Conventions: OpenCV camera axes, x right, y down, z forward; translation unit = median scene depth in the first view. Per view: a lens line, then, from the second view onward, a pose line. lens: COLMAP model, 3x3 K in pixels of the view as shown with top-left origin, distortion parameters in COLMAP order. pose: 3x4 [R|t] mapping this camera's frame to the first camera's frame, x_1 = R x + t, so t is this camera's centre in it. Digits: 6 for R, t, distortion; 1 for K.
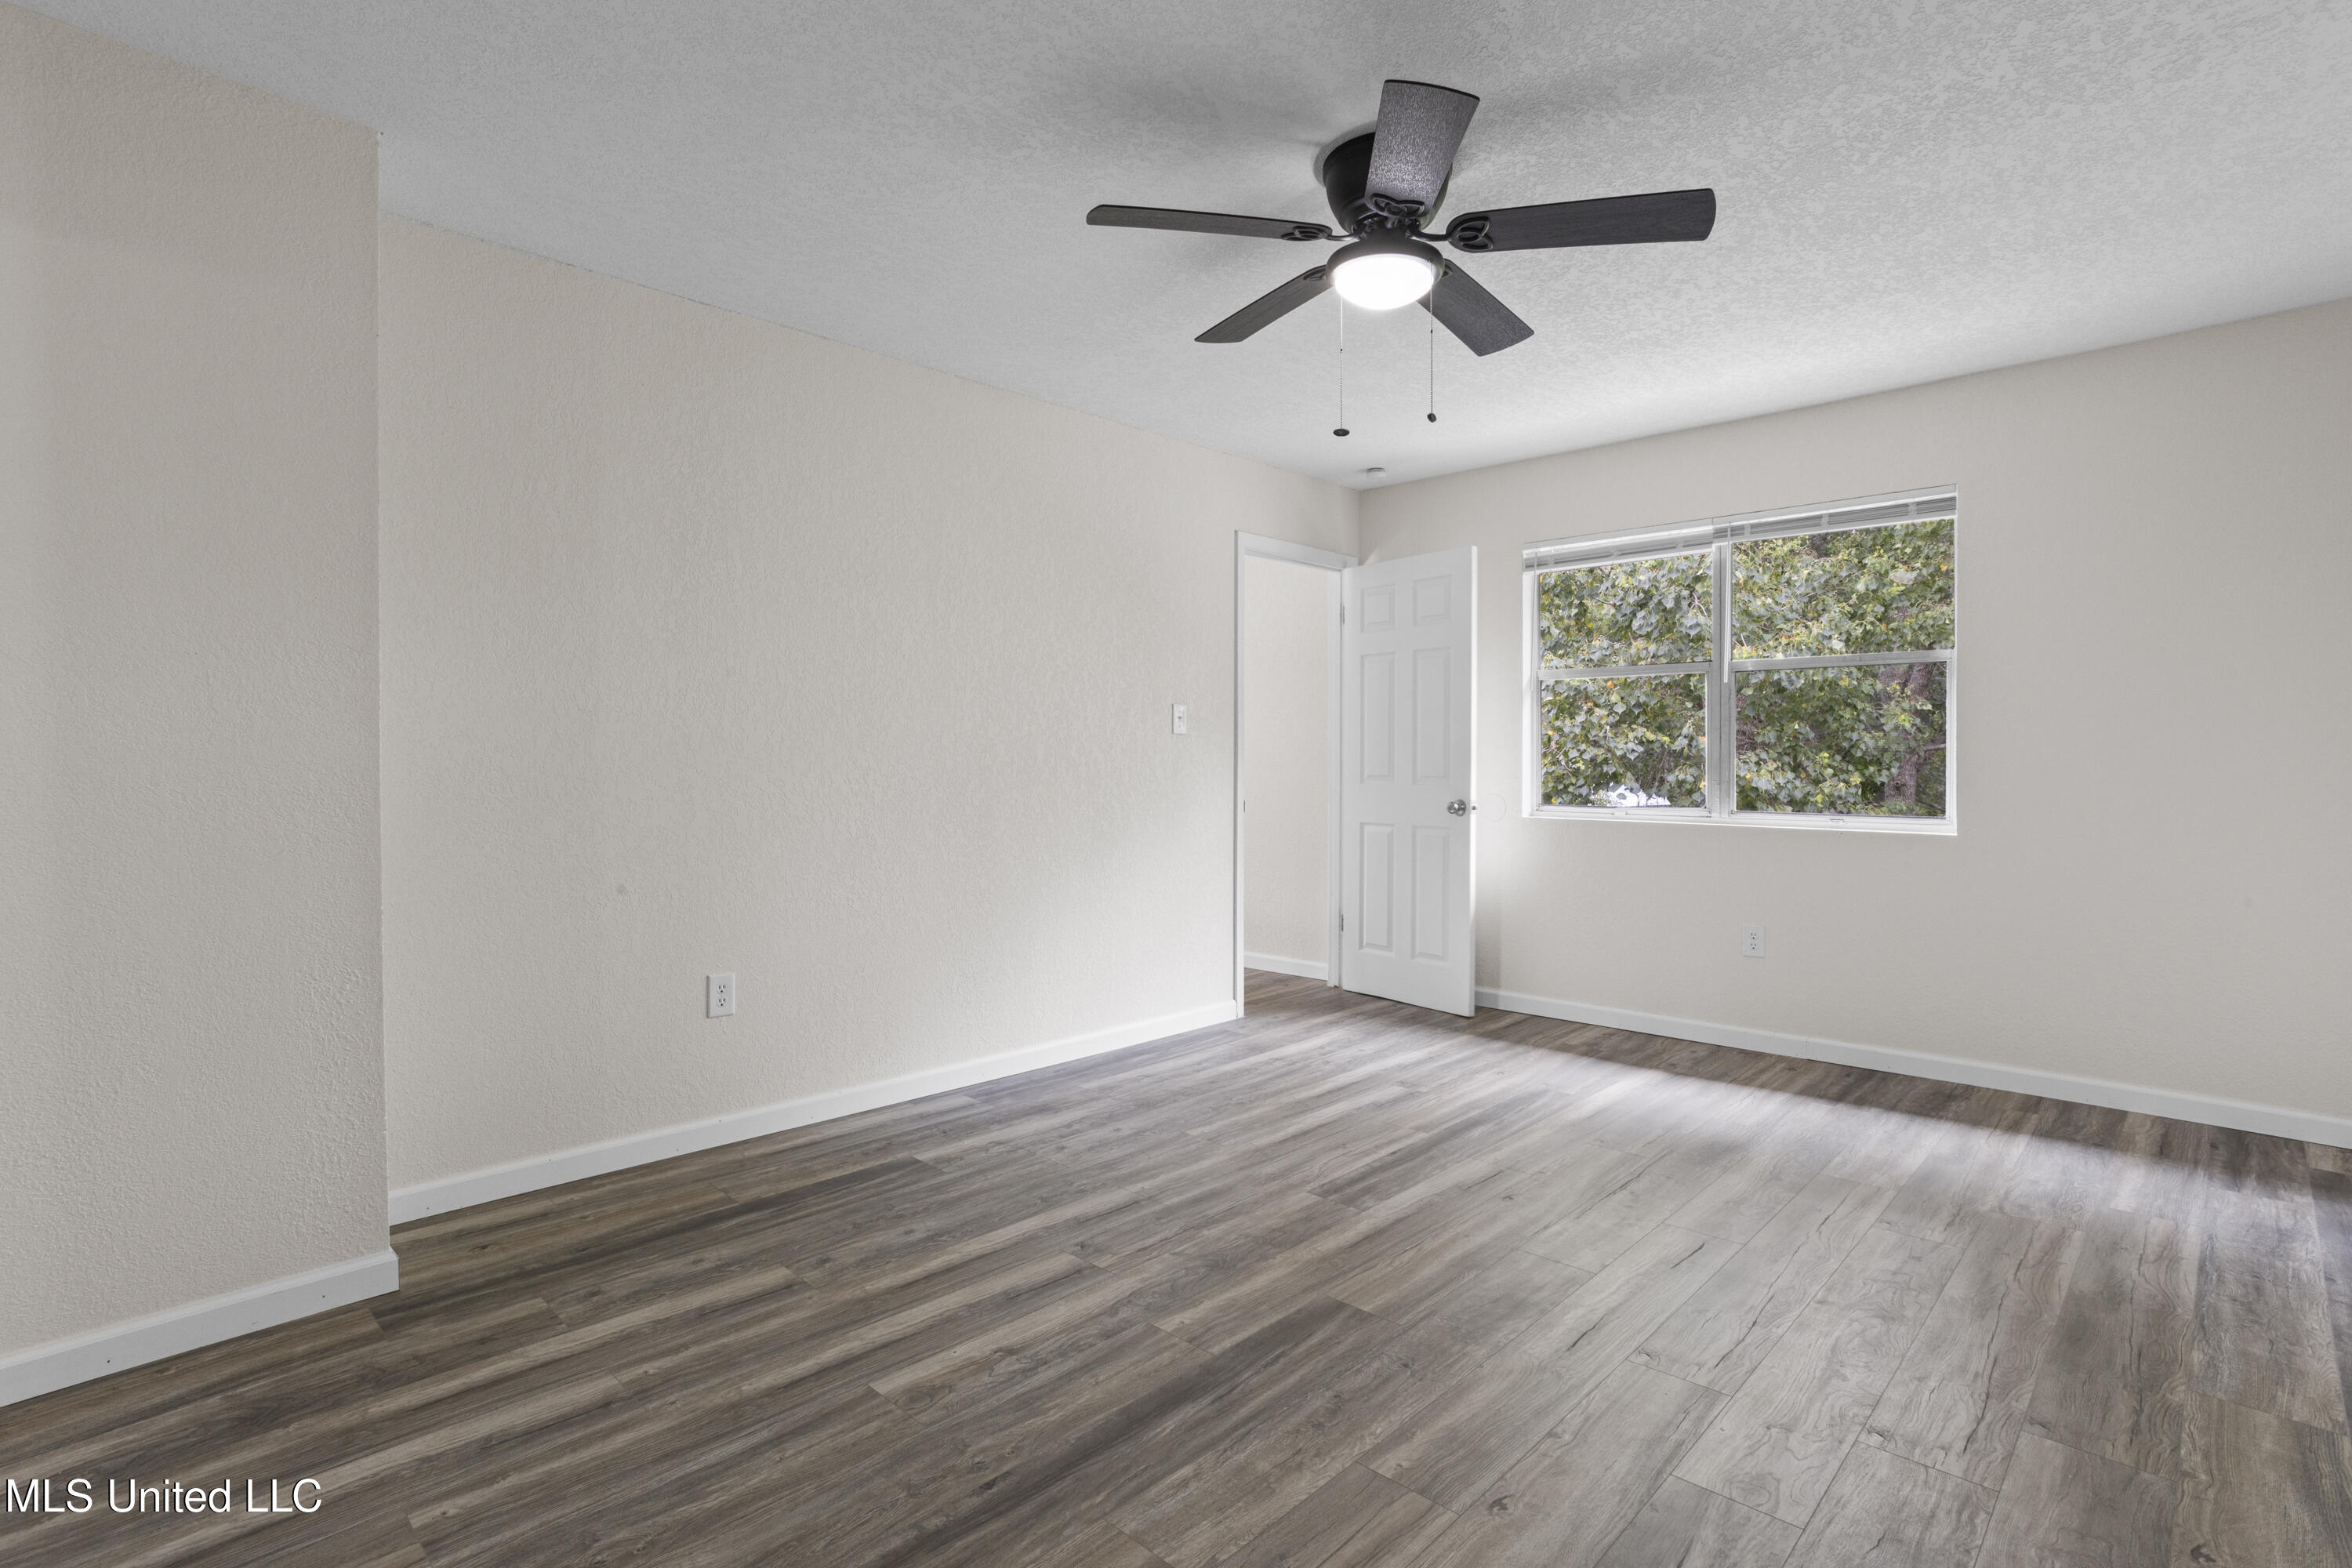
lens RADIAL K [[1131.3, 0, 1178.5], [0, 1131.3, 782.1], [0, 0, 1]] dist [-0.024756, 0.009682]
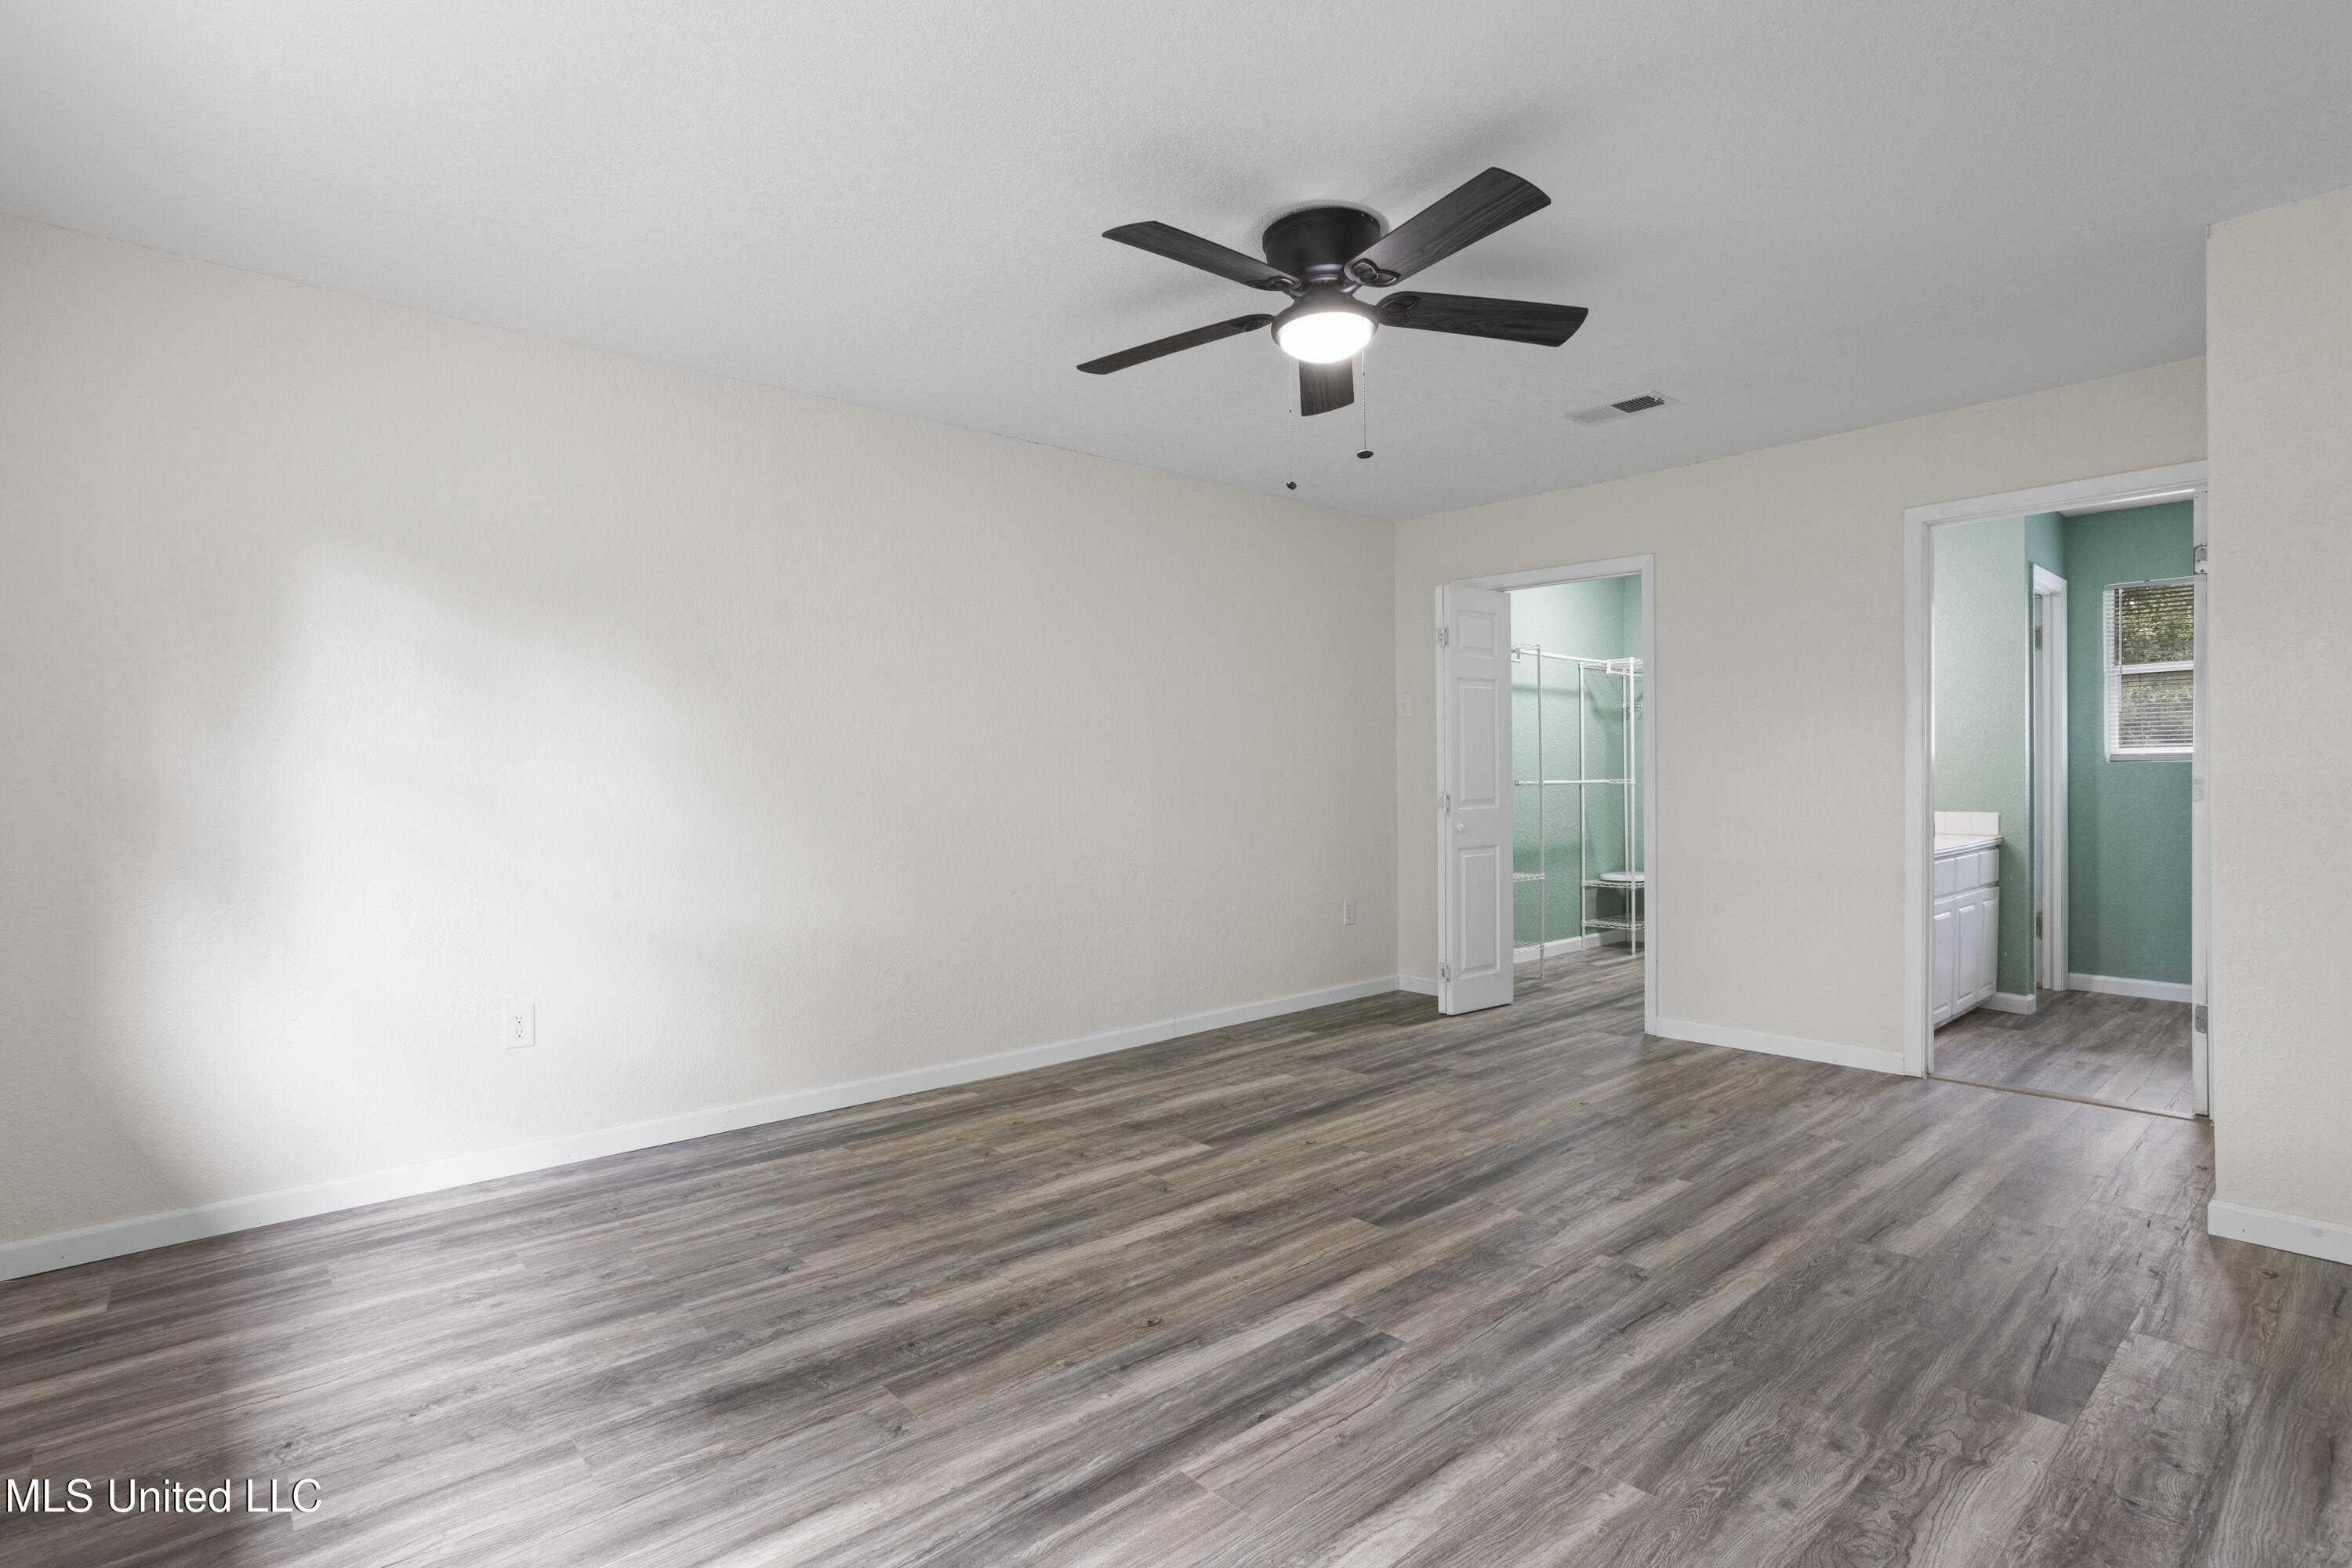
lens RADIAL K [[1131.3, 0, 1172.0], [0, 1131.3, 788.2], [0, 0, 1]] dist [-0.024756, 0.009682]
pose [[-0.996236, 0.010246, 0.086078, 0.211909], [0.012179, 0.999685, 0.021961, -0.032222], [-0.085826, 0.022927, -0.996046, 1.849077]]
